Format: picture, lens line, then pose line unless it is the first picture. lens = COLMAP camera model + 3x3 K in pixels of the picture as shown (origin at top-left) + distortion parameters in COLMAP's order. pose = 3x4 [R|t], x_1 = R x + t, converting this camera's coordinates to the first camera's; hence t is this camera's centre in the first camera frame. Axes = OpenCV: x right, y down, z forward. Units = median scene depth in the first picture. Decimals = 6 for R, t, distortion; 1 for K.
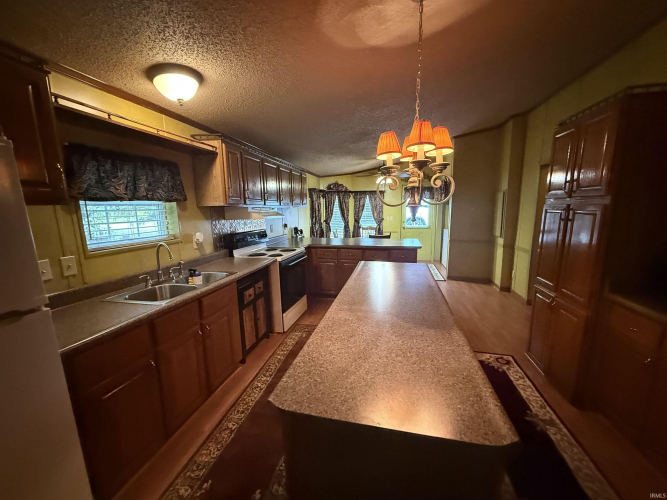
lens RADIAL K [[267.8, 0, 332.1], [0, 267.8, 252.8], [0, 0, 1]] dist [-0.002866, 0.000068]
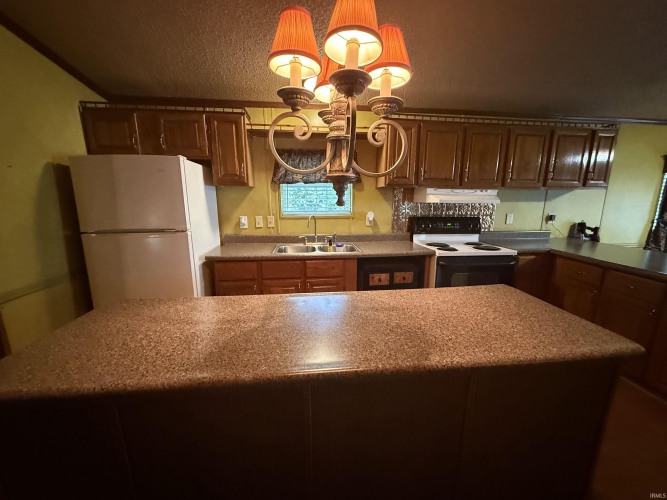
lens RADIAL K [[267.8, 0, 335.8], [0, 267.8, 248.6], [0, 0, 1]] dist [-0.002866, 0.000068]
pose [[0.331975, 0.193139, -0.923304, 0.655504], [-0.163625, 0.975766, 0.145282, -0.083386], [0.928988, 0.102846, 0.355532, 0.641086]]
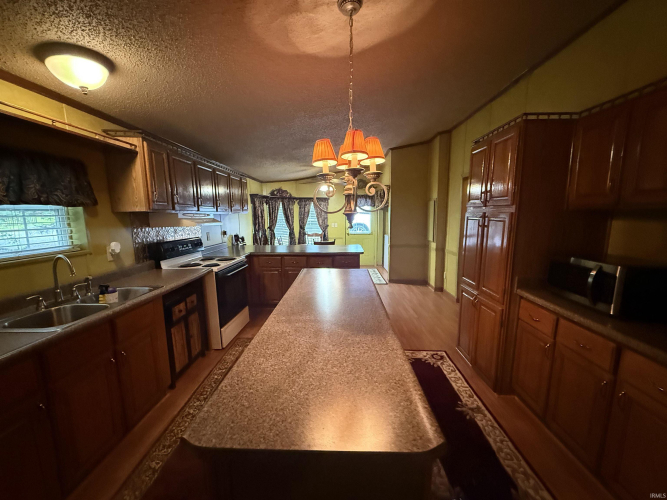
lens RADIAL K [[267.8, 0, 333.7], [0, 267.8, 252.9], [0, 0, 1]] dist [-0.002866, 0.000068]
pose [[0.979996, -0.023580, 0.197616, 0.032356], [0.028218, 0.999388, -0.020684, -0.003991], [-0.197008, 0.025847, 0.980061, 0.019169]]
